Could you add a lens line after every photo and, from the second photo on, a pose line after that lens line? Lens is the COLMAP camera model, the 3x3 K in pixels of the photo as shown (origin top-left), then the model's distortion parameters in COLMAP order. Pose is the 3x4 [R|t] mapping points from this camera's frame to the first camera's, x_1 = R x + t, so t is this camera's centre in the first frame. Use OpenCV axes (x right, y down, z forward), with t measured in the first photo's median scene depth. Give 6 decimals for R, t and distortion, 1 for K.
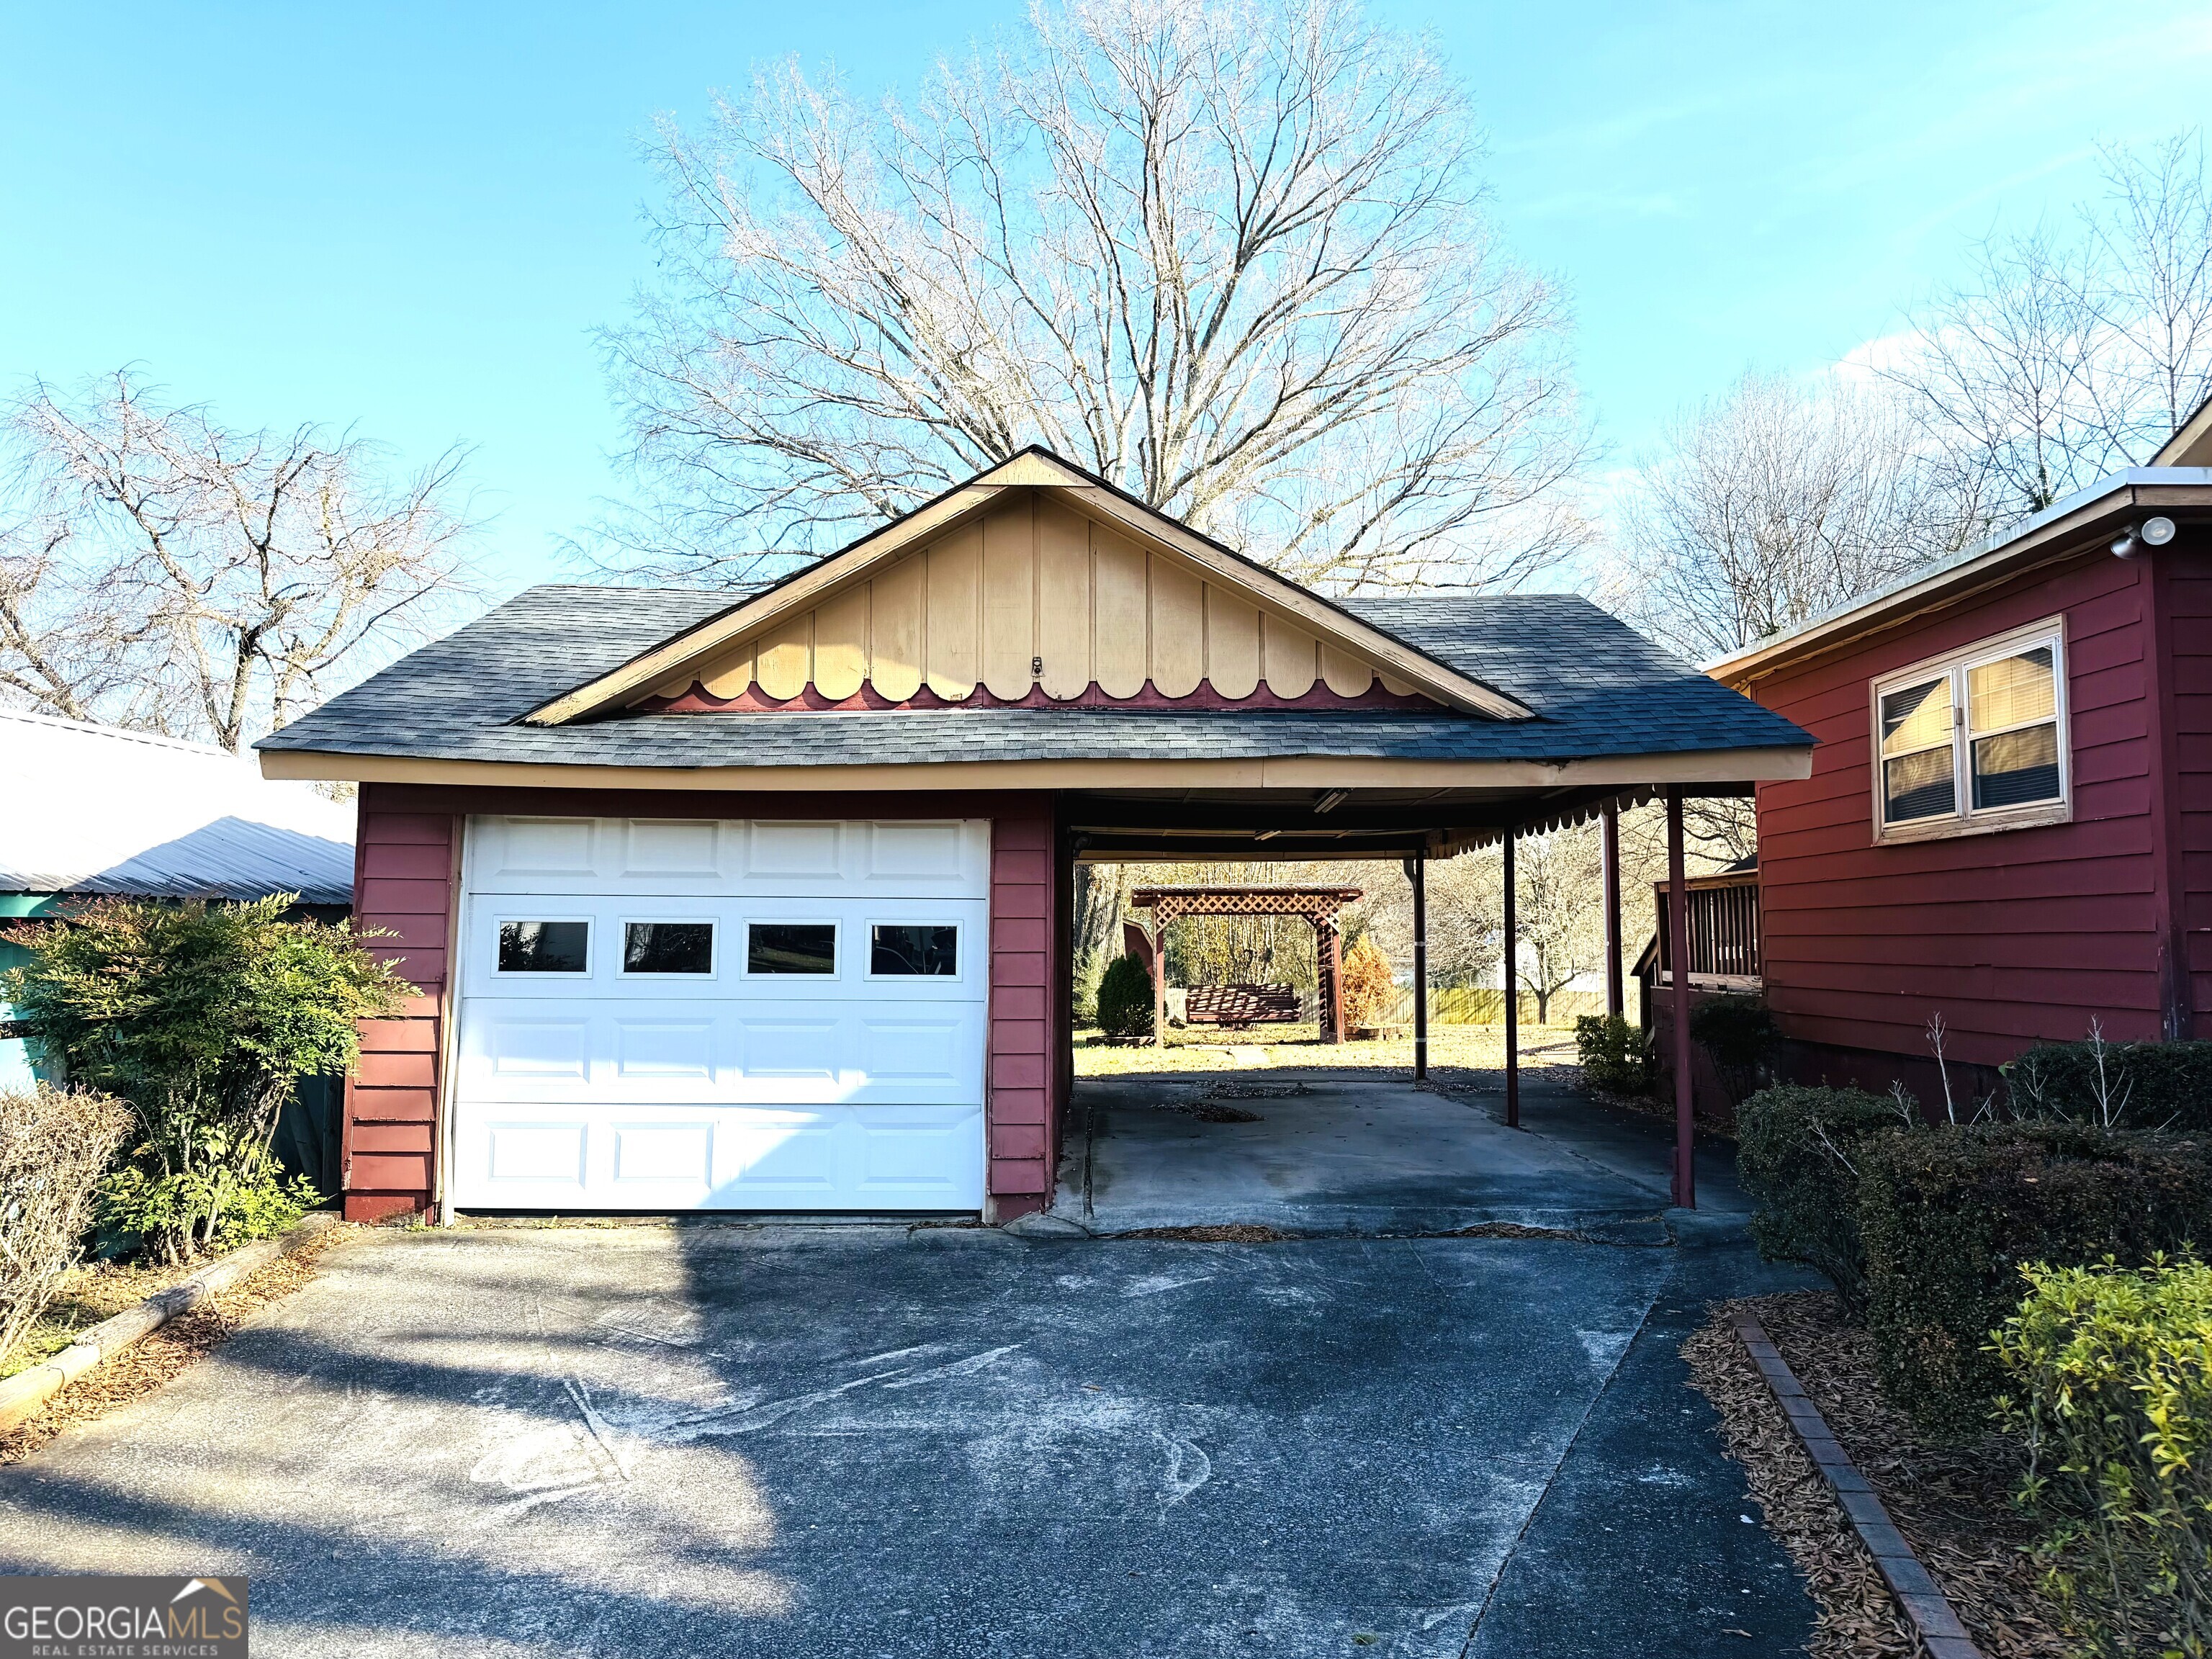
lens RADIAL K [[1542.9, 0, 1106.0], [0, 1542.9, 829.5], [0, 0, 1]] dist [-0.105732, -0.000845]
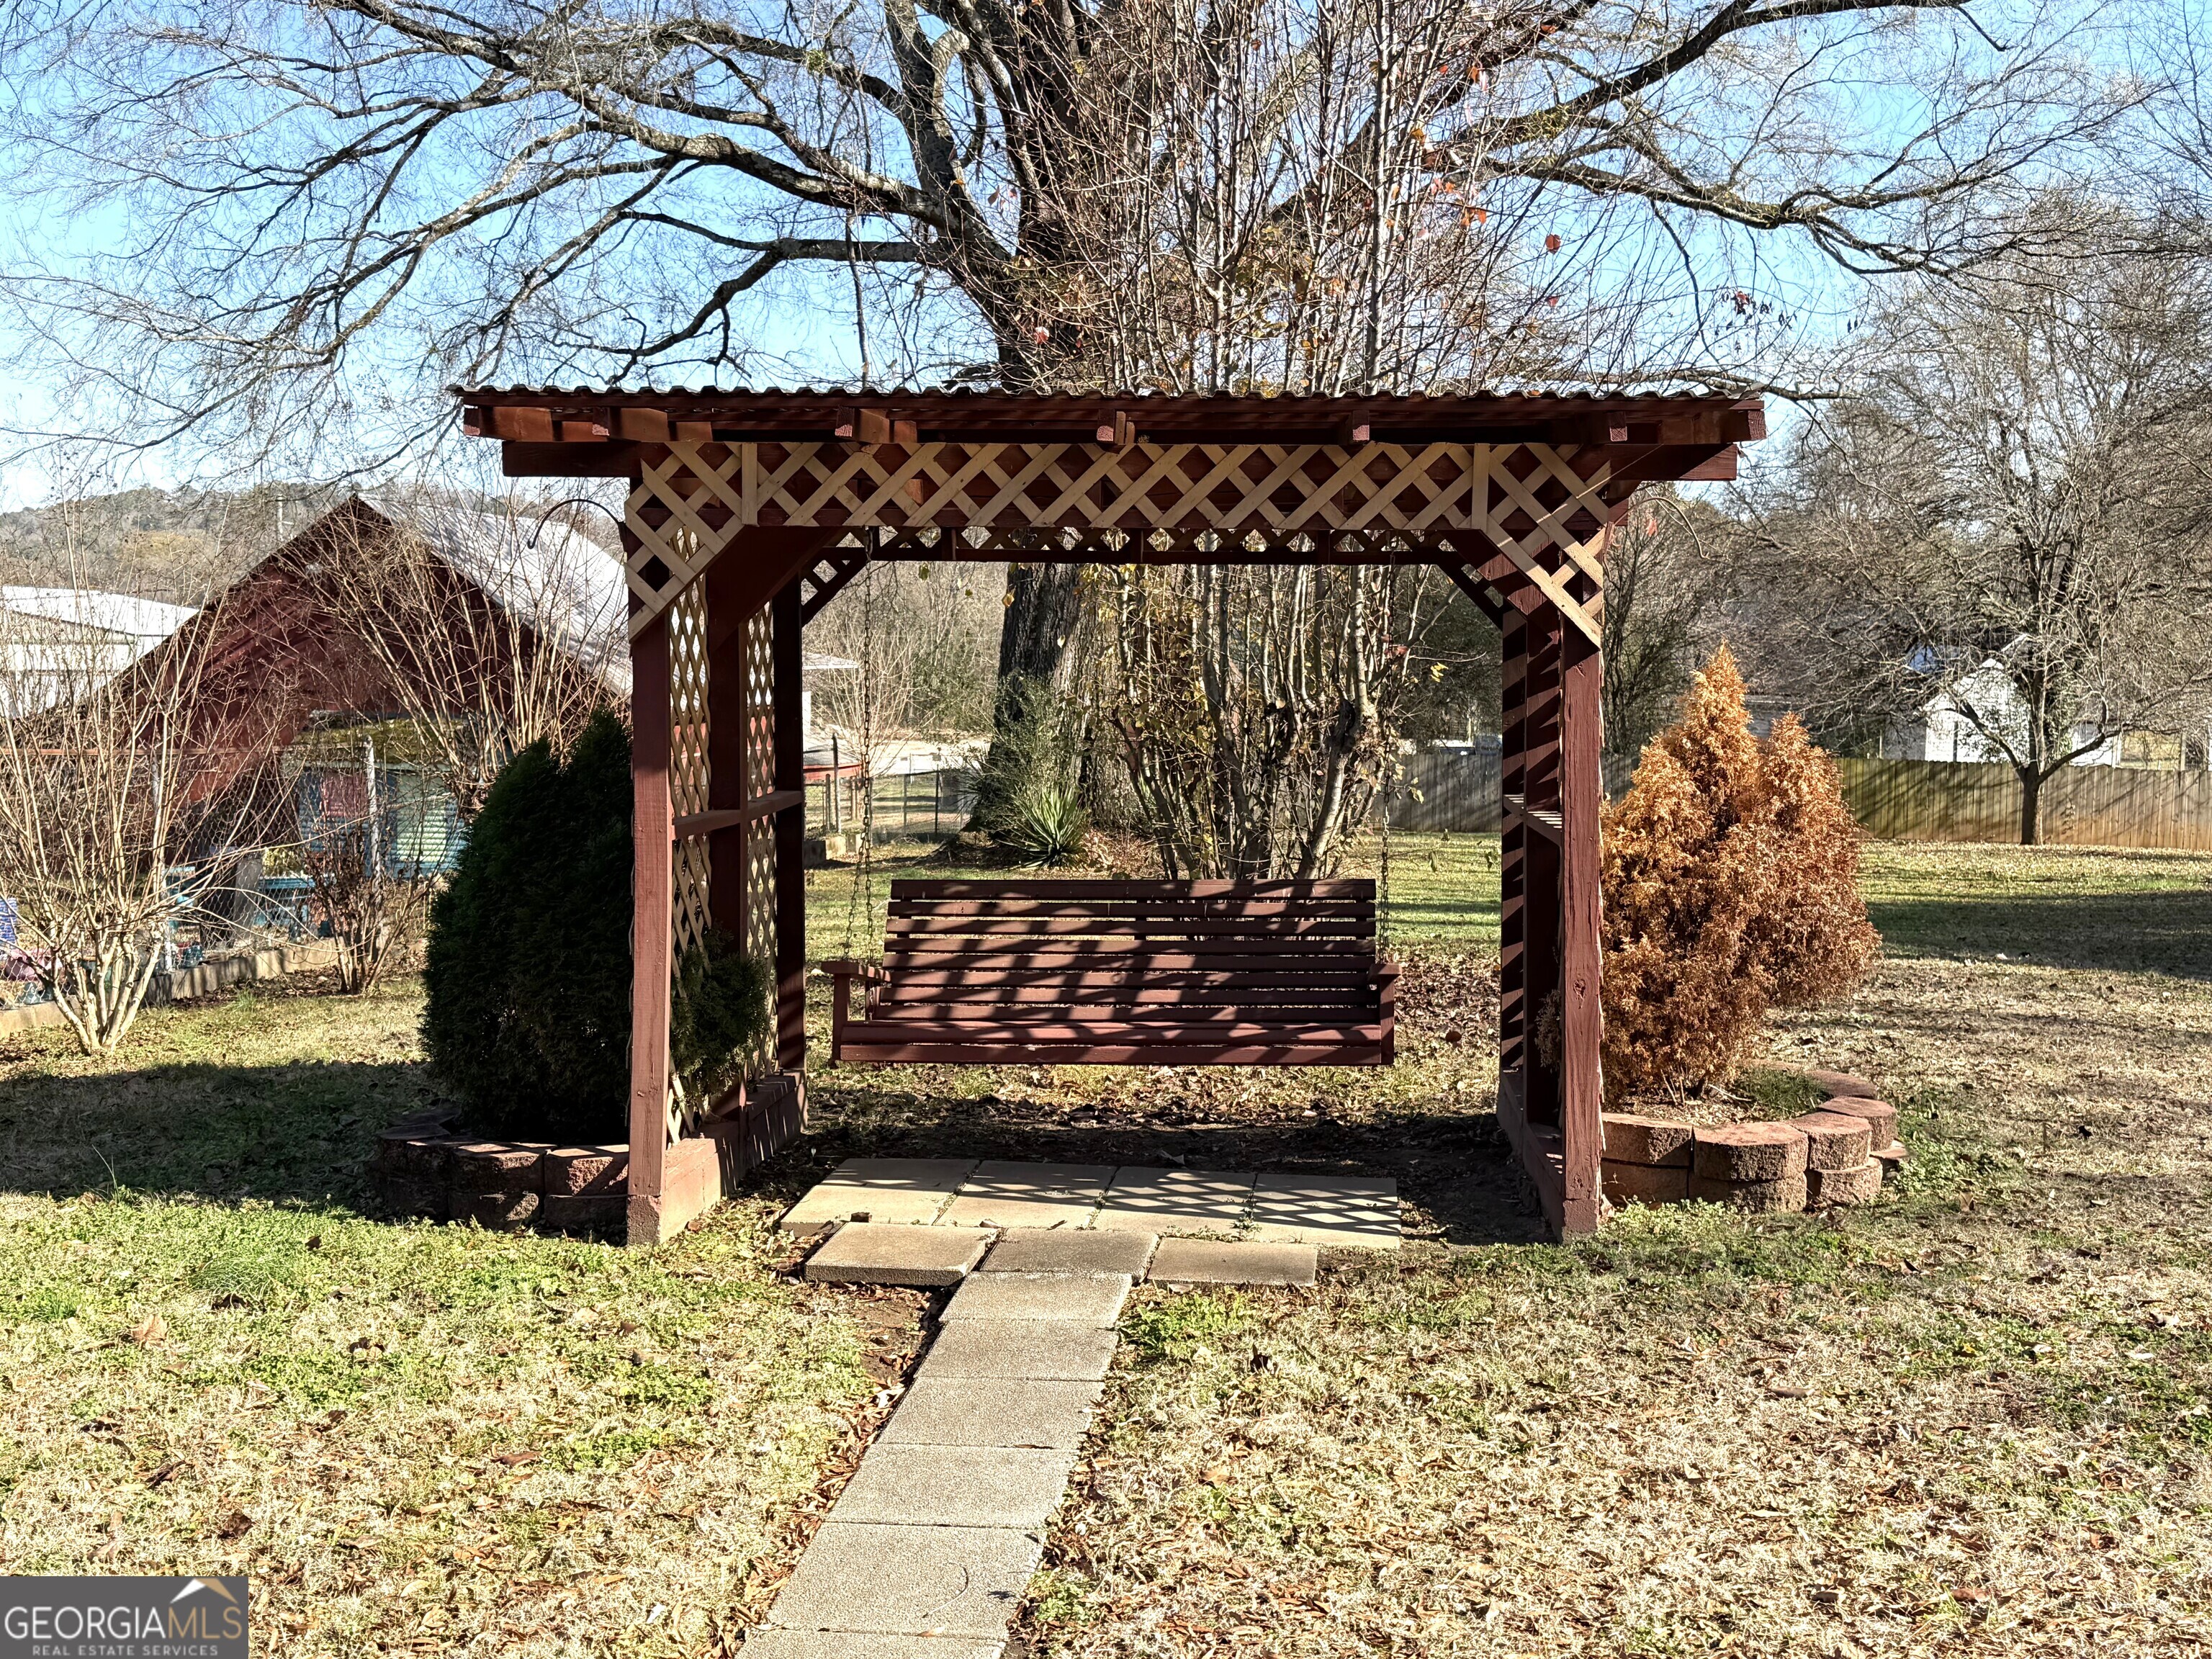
lens RADIAL K [[2370.9, 0, 1106.0], [0, 2370.9, 829.5], [0, 0, 1]] dist [0.006742, 0.003934]
pose [[0.997889, 0.024145, -0.060281, 0.293348], [-0.014843, 0.988538, 0.150240, 0.123376], [0.063218, -0.149028, 0.986810, 1.897794]]
